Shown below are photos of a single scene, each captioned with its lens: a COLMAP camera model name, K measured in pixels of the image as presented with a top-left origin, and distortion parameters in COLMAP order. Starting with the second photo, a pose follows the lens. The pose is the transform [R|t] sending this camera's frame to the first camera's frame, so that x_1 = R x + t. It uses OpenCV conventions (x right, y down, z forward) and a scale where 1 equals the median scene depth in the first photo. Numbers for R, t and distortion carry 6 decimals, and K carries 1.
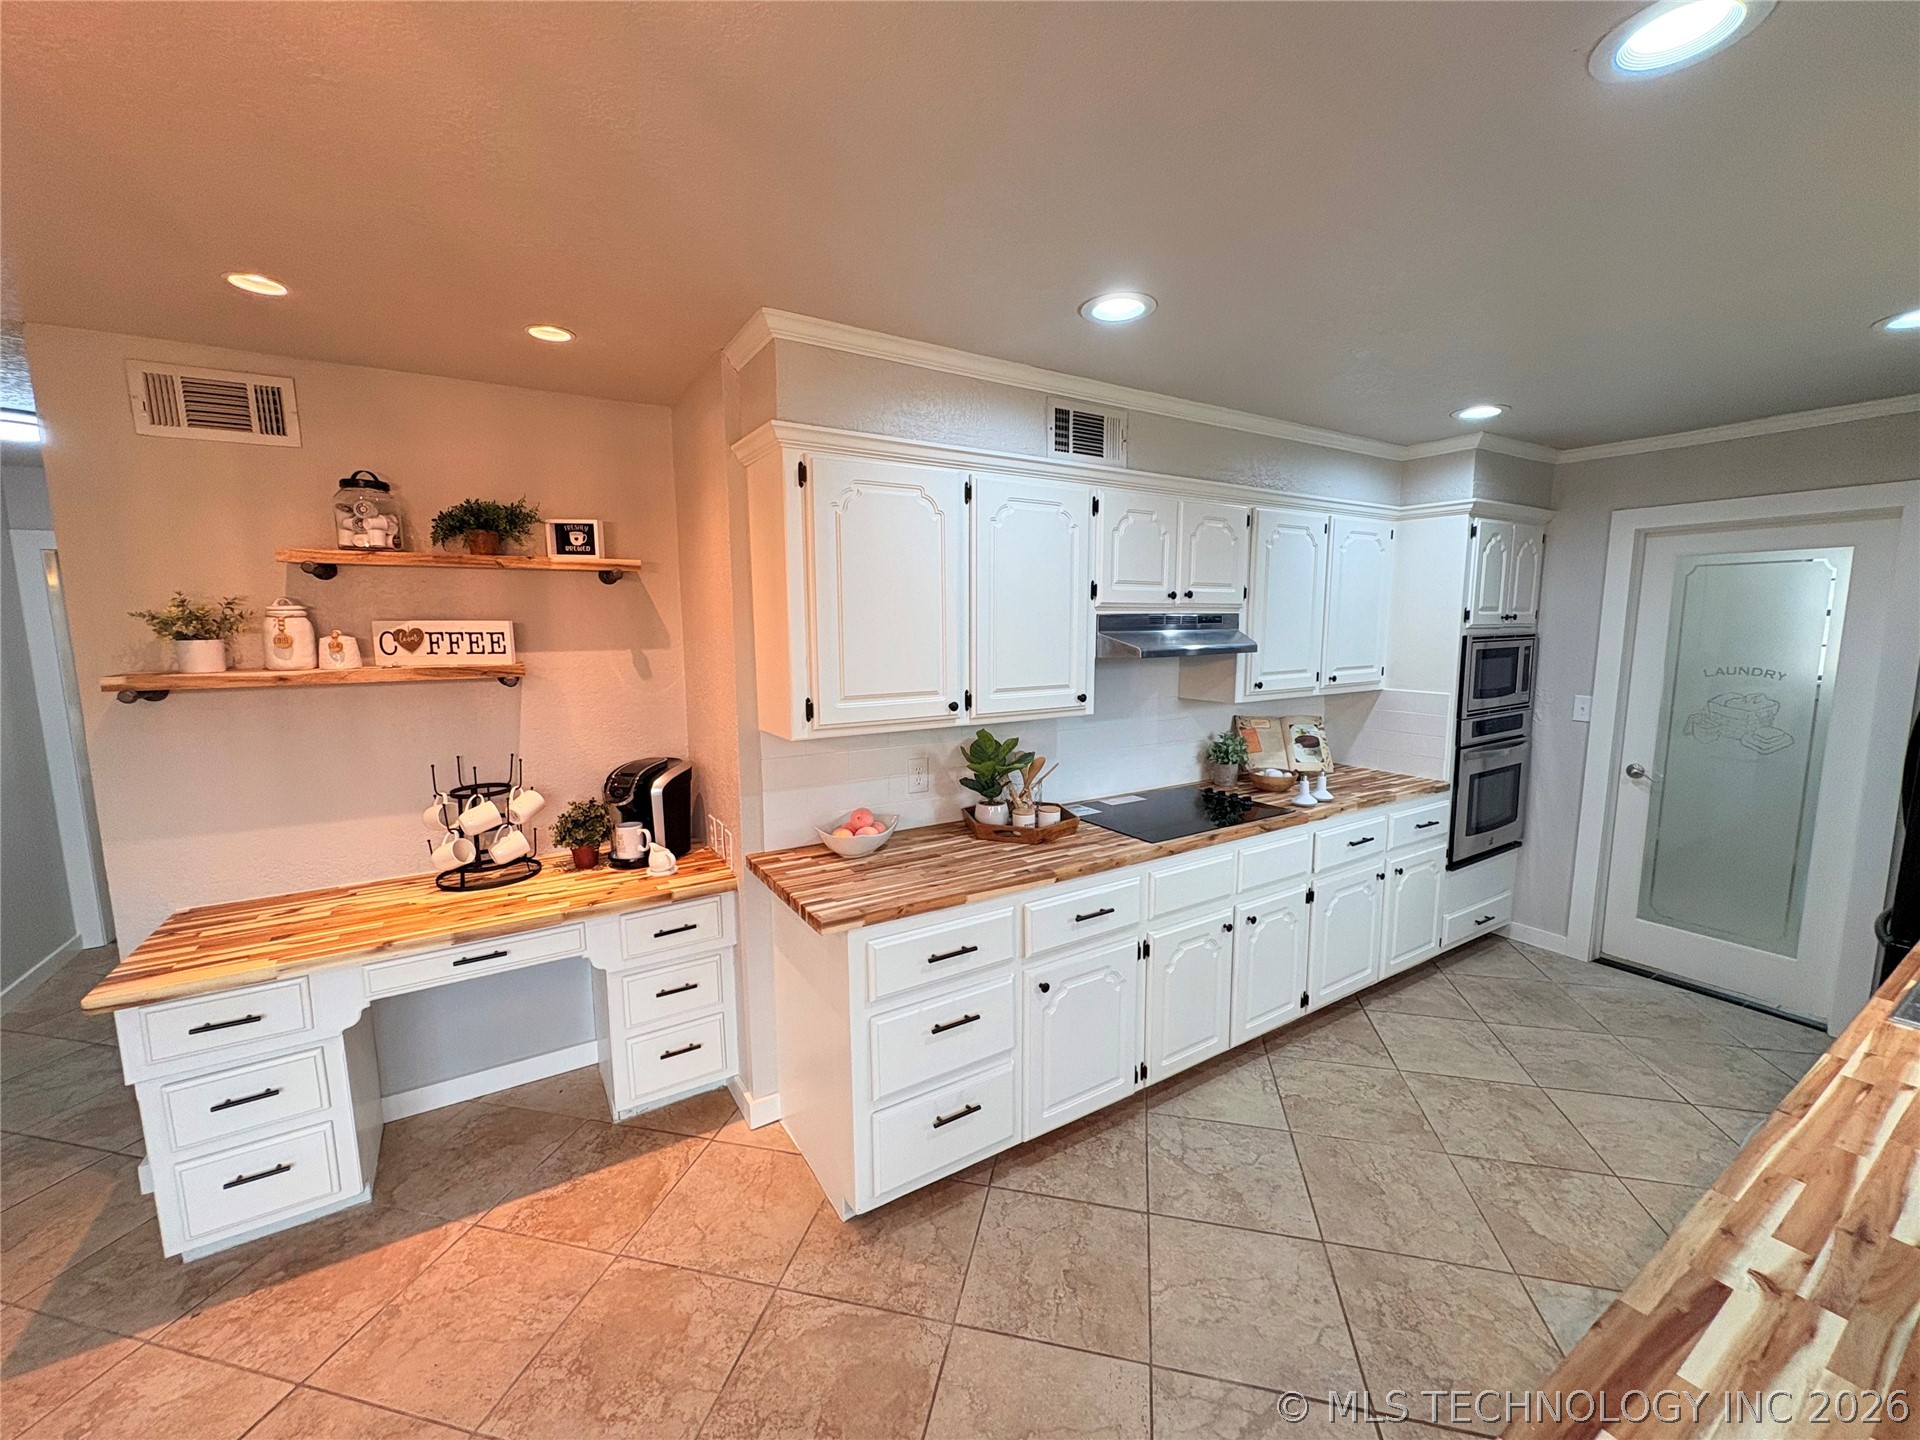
lens RADIAL K [[759.3, 0, 960.2], [0, 759.3, 720.6], [0, 0, 1]] dist [0.000937, -0.000225]
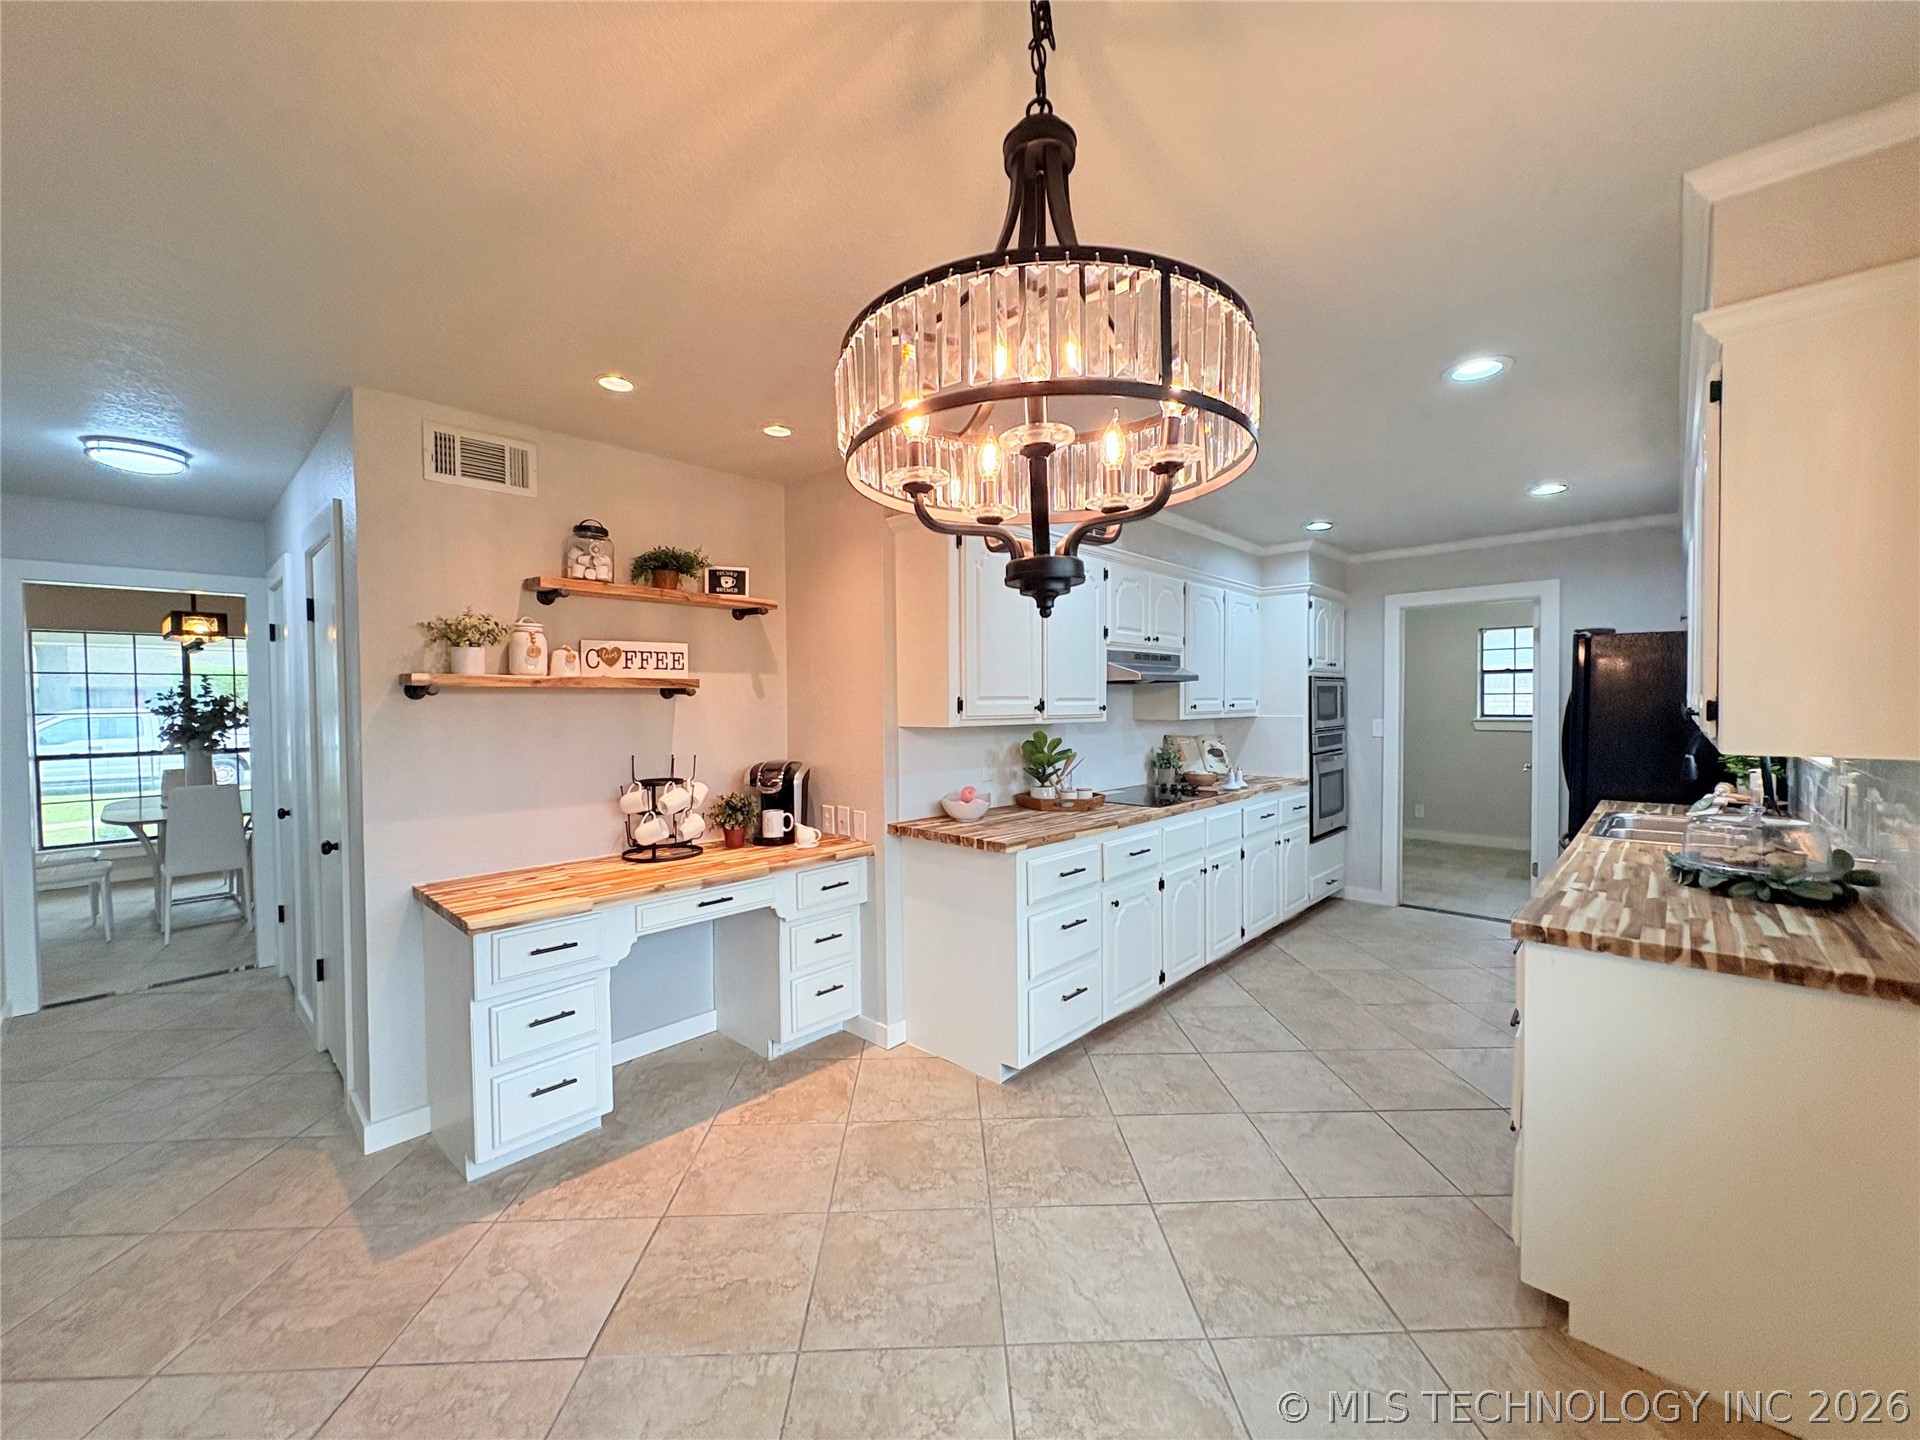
lens RADIAL K [[759.3, 0, 960.8], [0, 759.3, 720.6], [0, 0, 1]] dist [0.000937, -0.000225]
pose [[0.966857, -0.007298, 0.255215, -0.458429], [0.034507, 0.994155, -0.102296, 0.129606], [-0.252977, 0.107712, 0.961458, -0.277779]]
